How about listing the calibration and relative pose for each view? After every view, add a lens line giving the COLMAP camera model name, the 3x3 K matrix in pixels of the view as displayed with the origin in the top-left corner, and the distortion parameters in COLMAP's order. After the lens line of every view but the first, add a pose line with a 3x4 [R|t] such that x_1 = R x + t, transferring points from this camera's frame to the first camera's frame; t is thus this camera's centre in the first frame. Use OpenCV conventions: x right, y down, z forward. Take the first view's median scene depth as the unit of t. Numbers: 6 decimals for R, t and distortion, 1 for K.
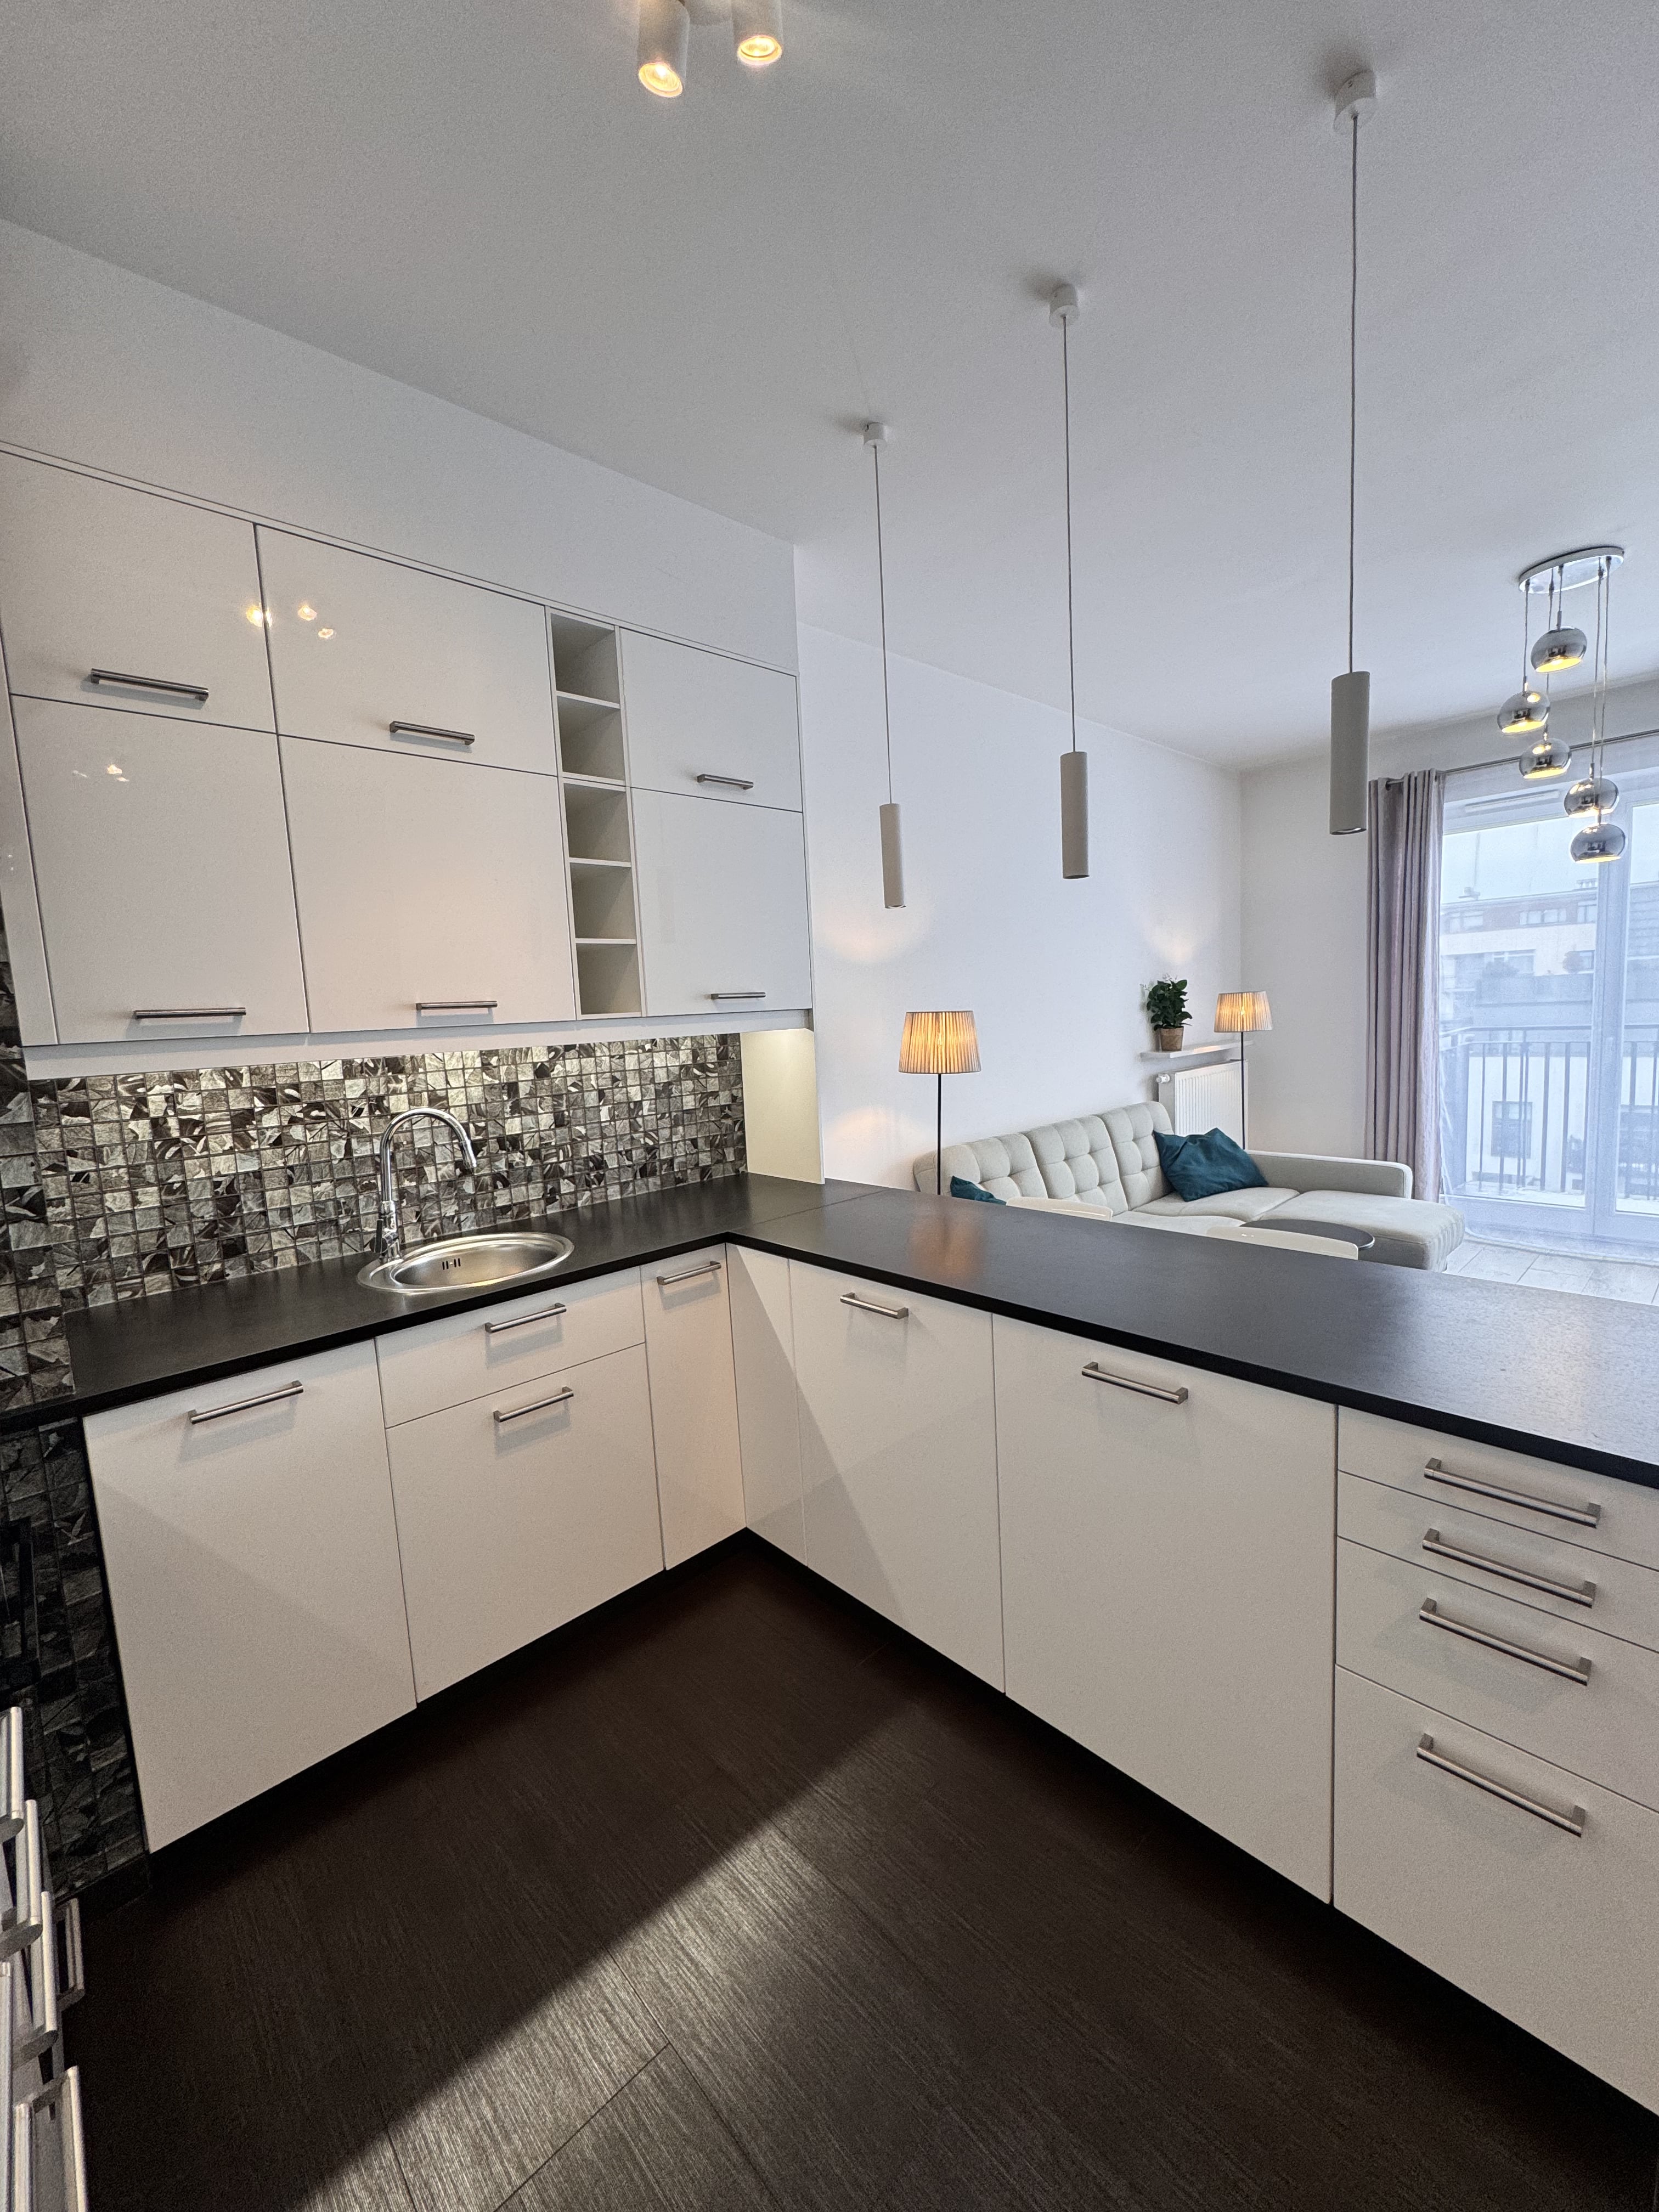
lens RADIAL K [[883.8, 0, 827.9], [0, 883.8, 1103.7], [0, 0, 1]] dist [-0.005242, 0.000902]
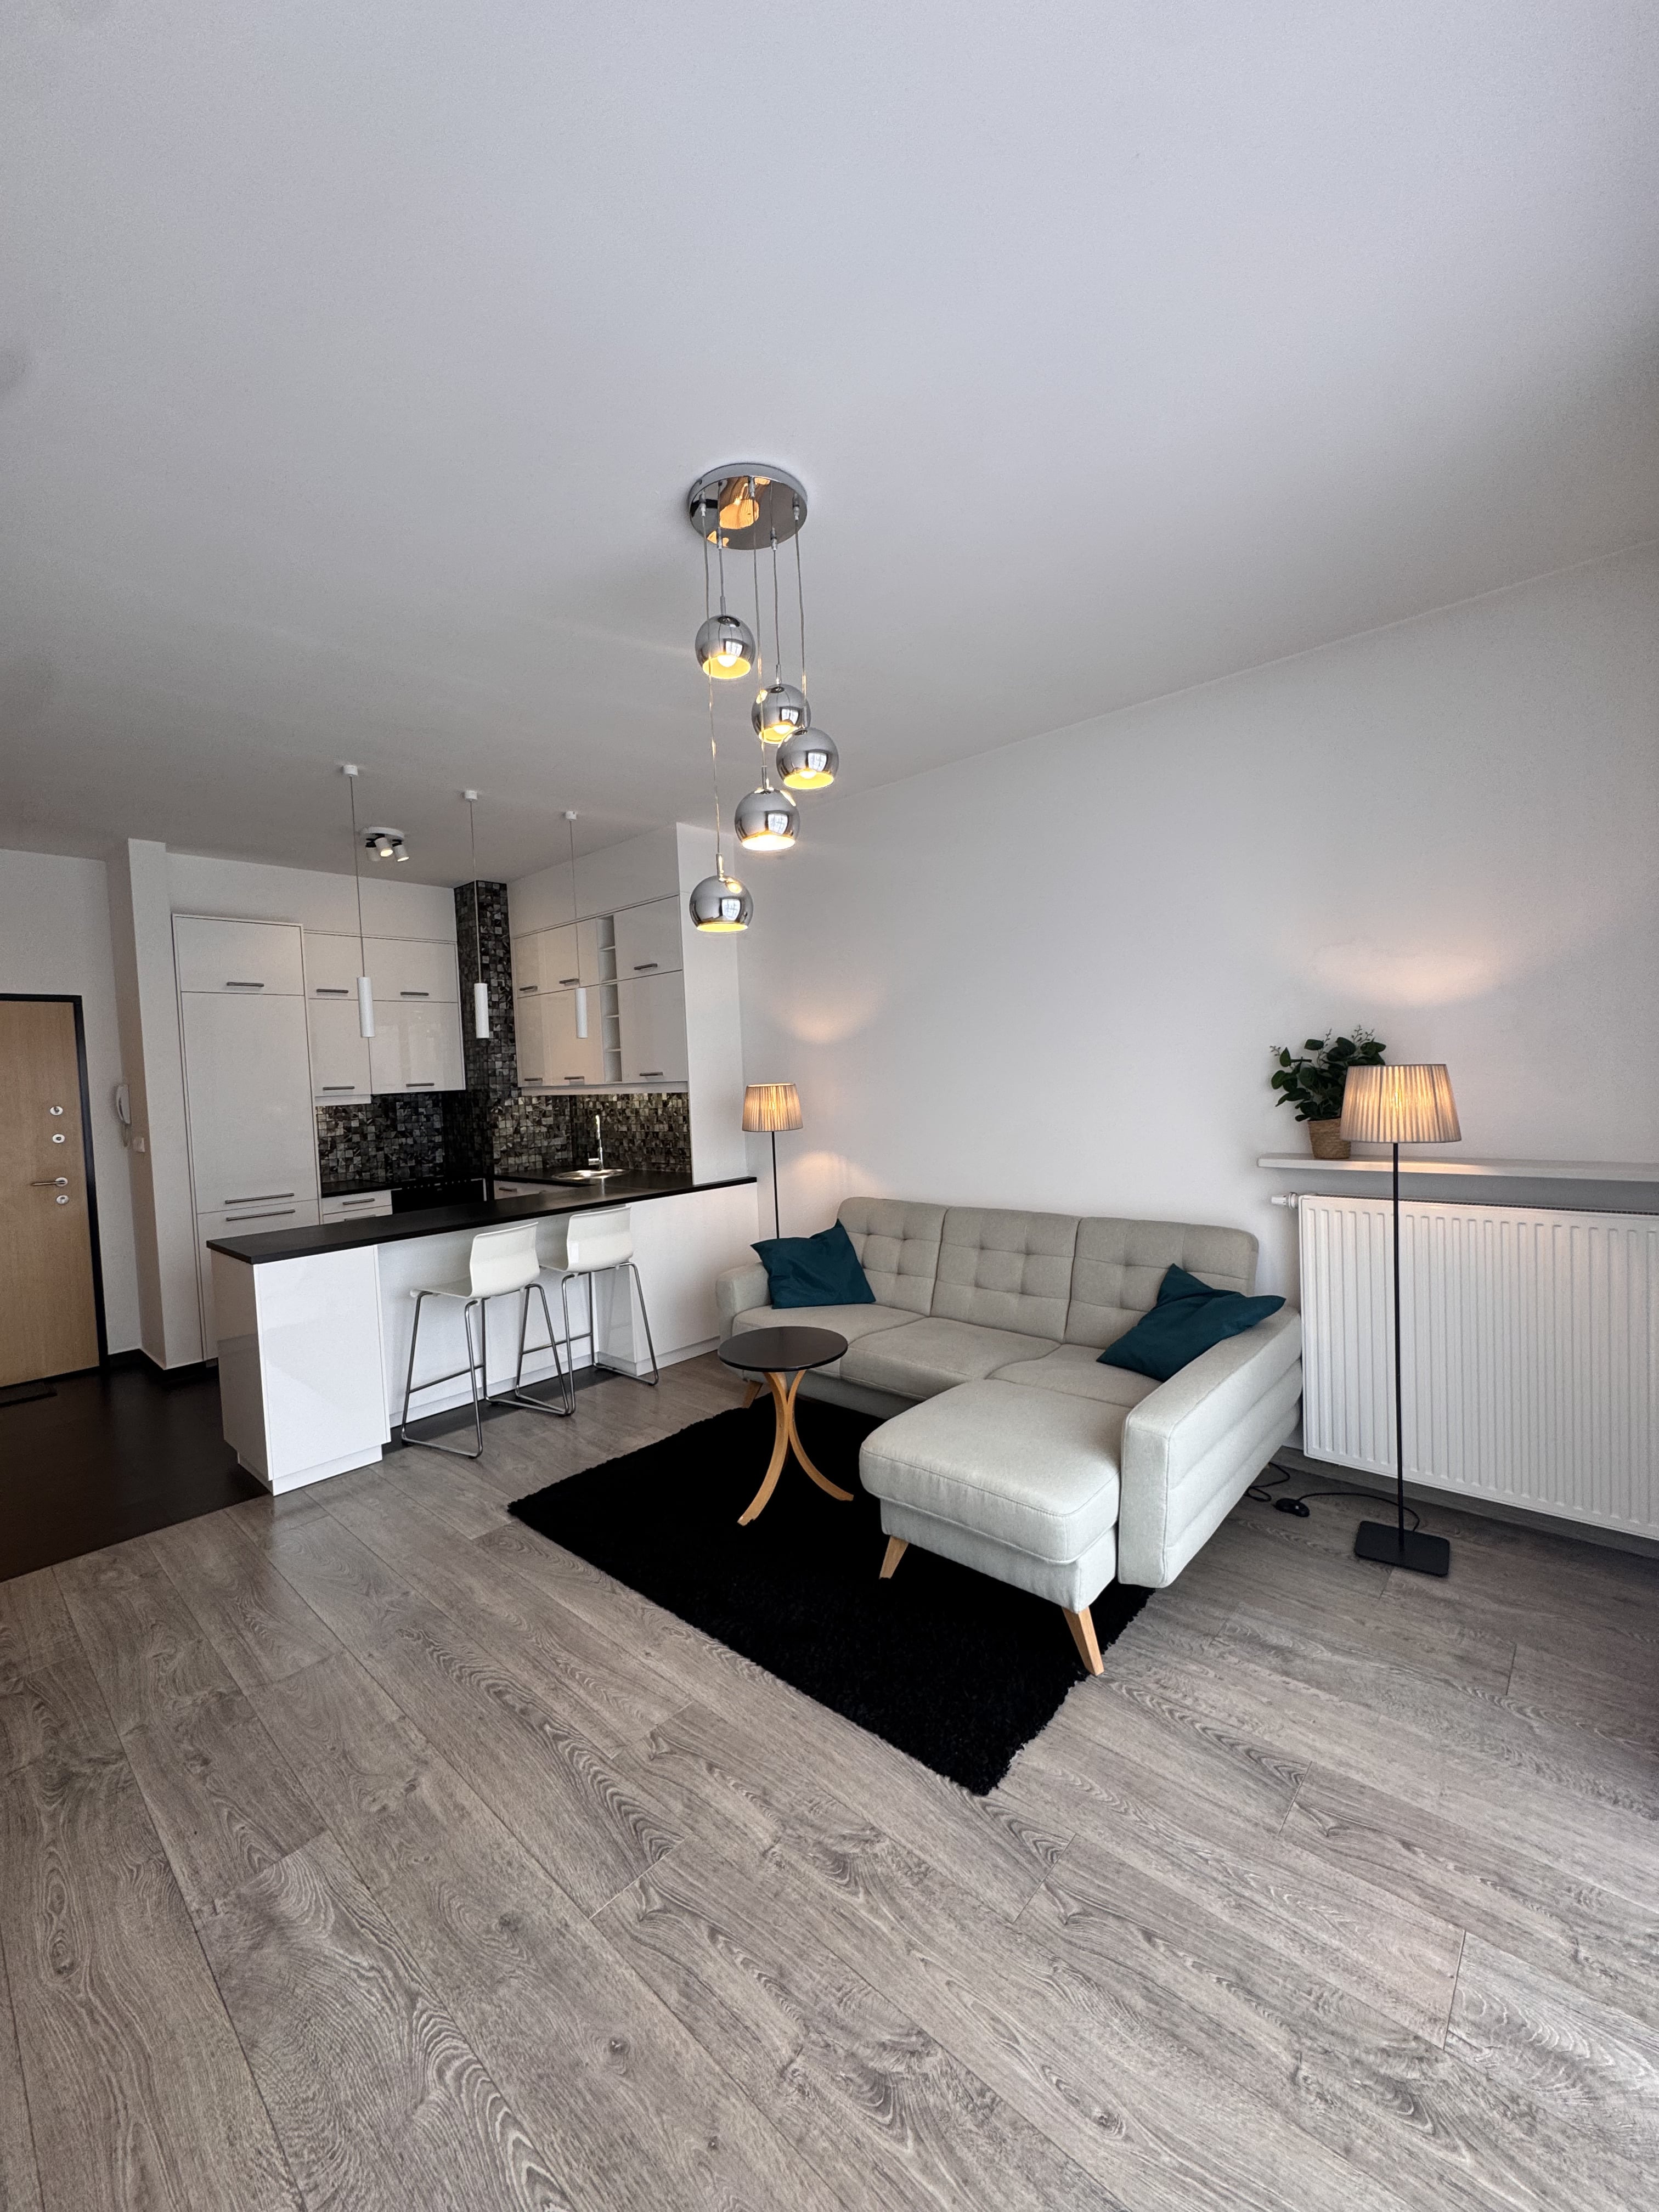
lens RADIAL K [[883.8, 0, 827.9], [0, 883.8, 1103.7], [0, 0, 1]] dist [-0.005242, 0.000902]
pose [[0.080862, 0.083034, -0.993261, 1.776849], [-0.068947, 0.994603, 0.077533, -0.223659], [0.994338, 0.062213, 0.086150, 1.165947]]
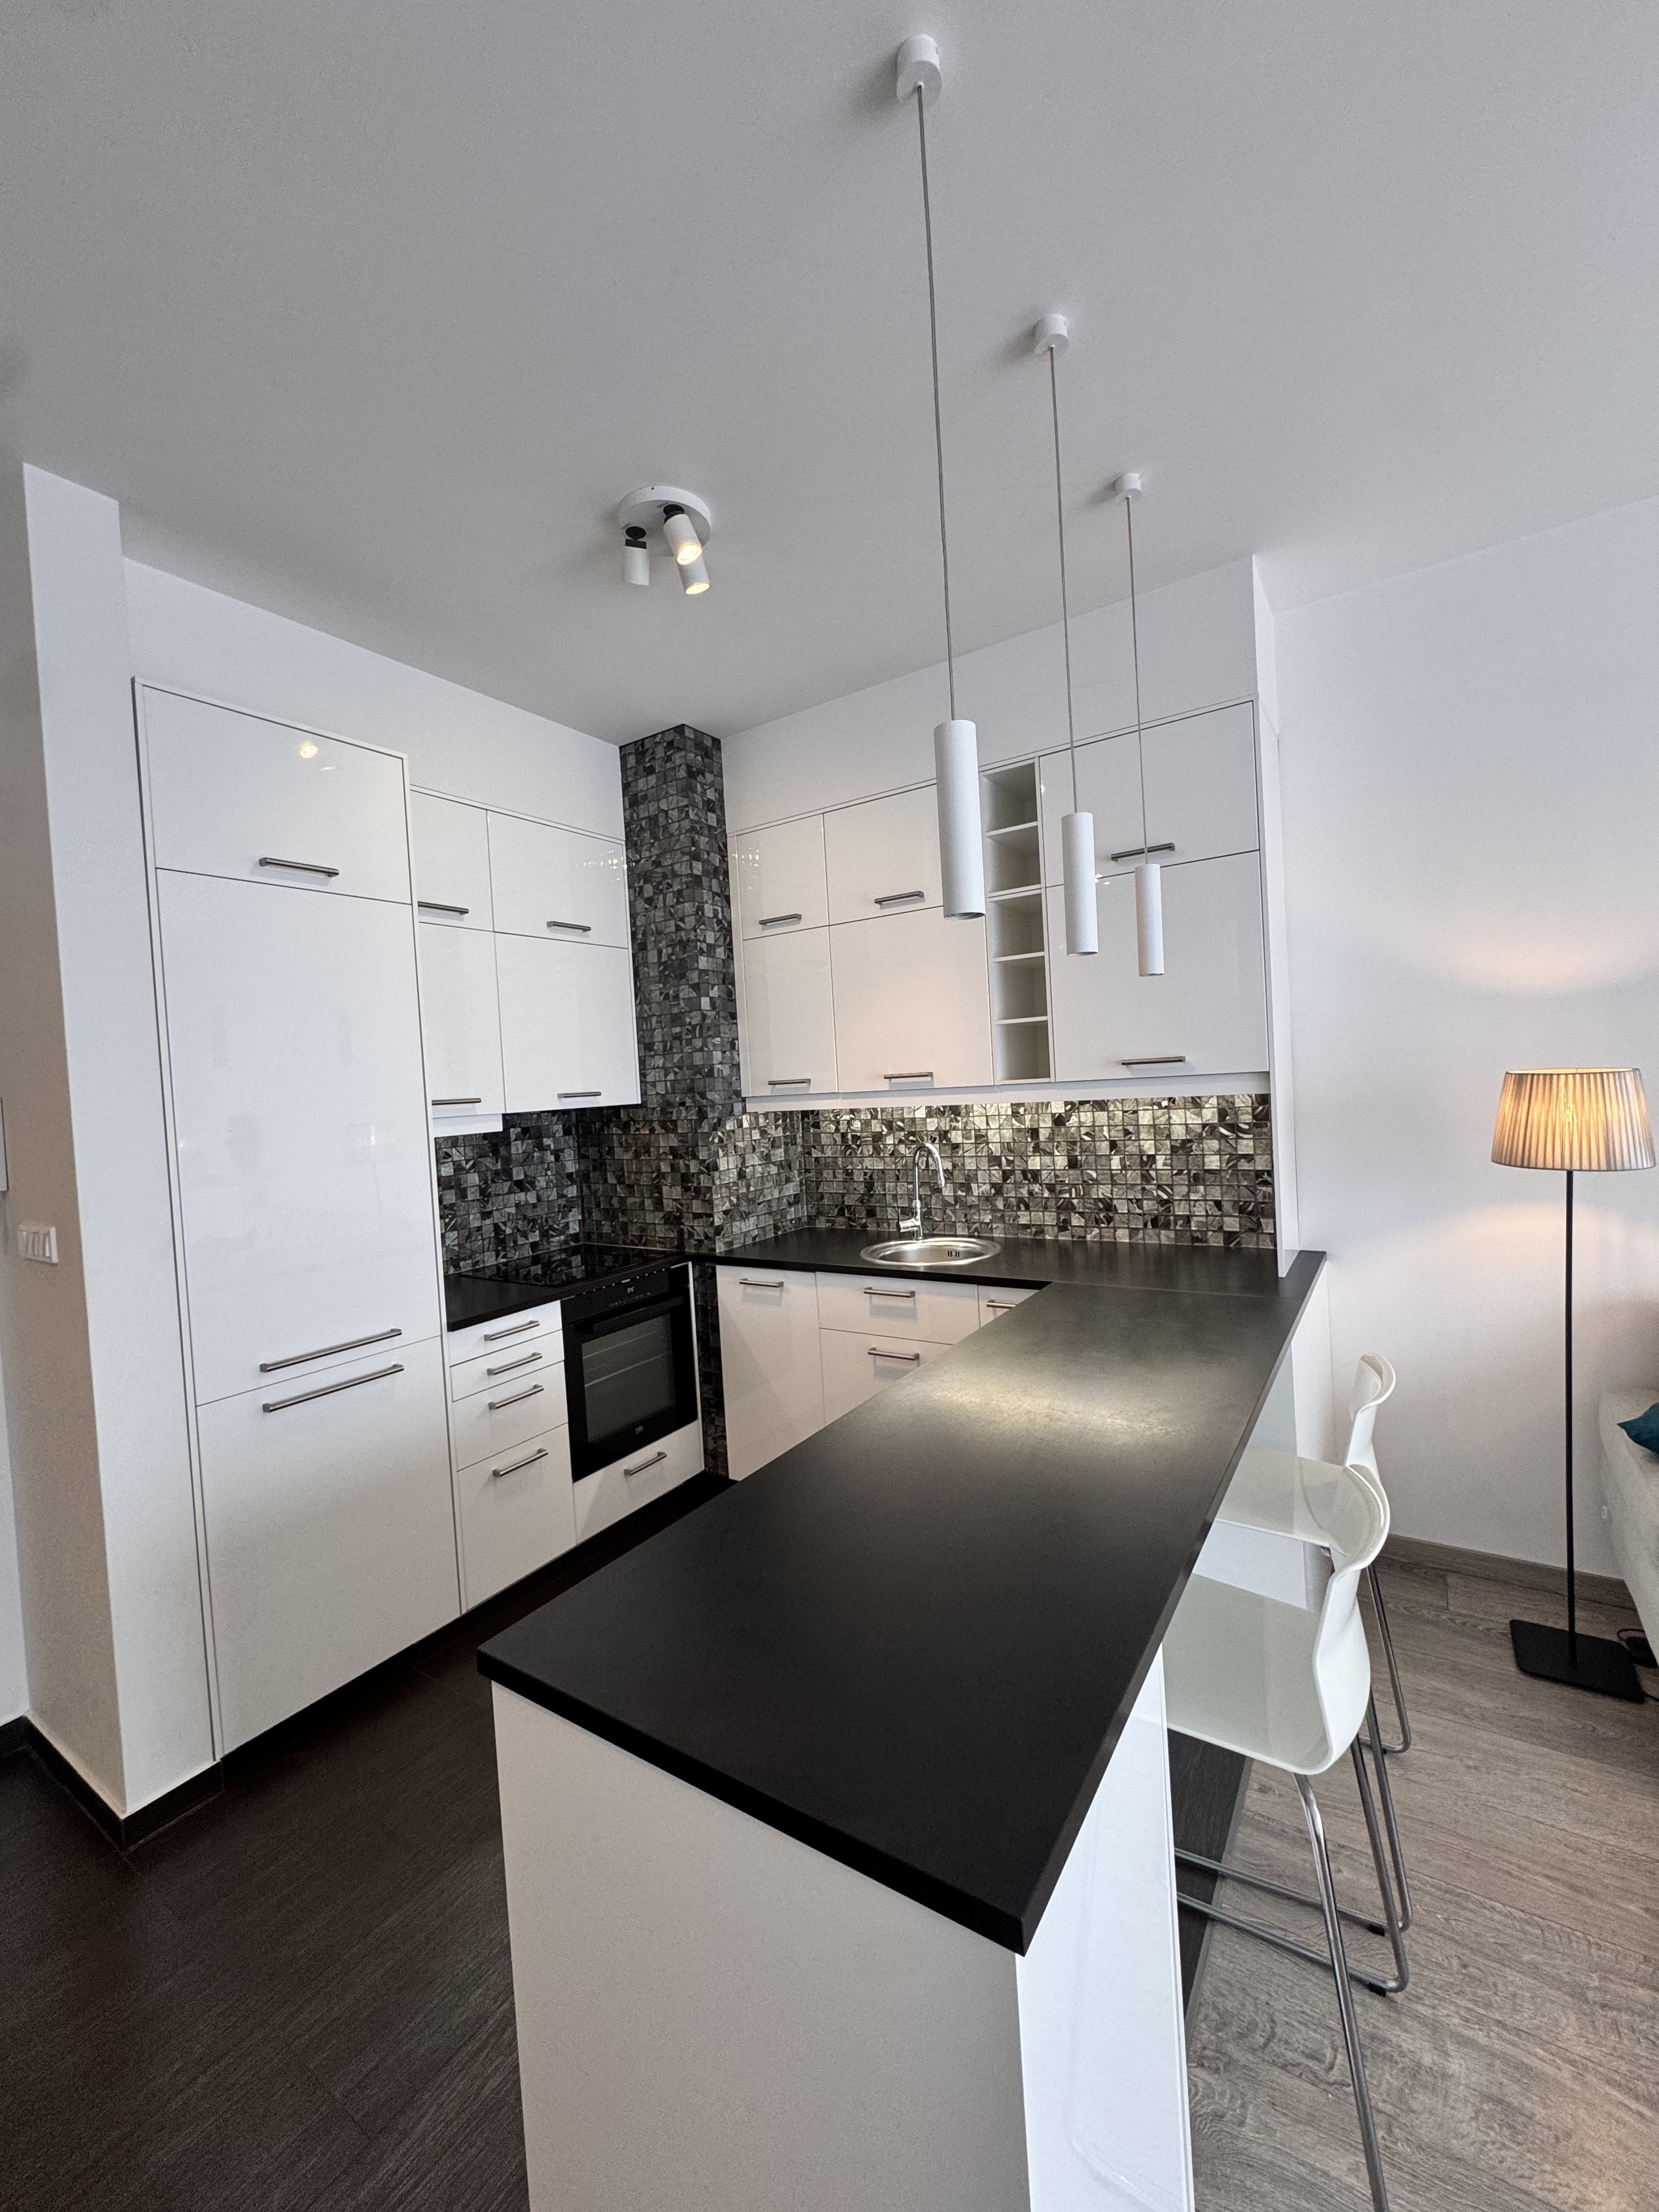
lens RADIAL K [[883.8, 0, 827.9], [0, 883.8, 1103.7], [0, 0, 1]] dist [-0.005242, 0.000902]
pose [[0.234966, 0.057673, -0.970291, 0.747012], [-0.059664, 0.997212, 0.044825, -0.092119], [0.970171, 0.047359, 0.237752, 0.389869]]
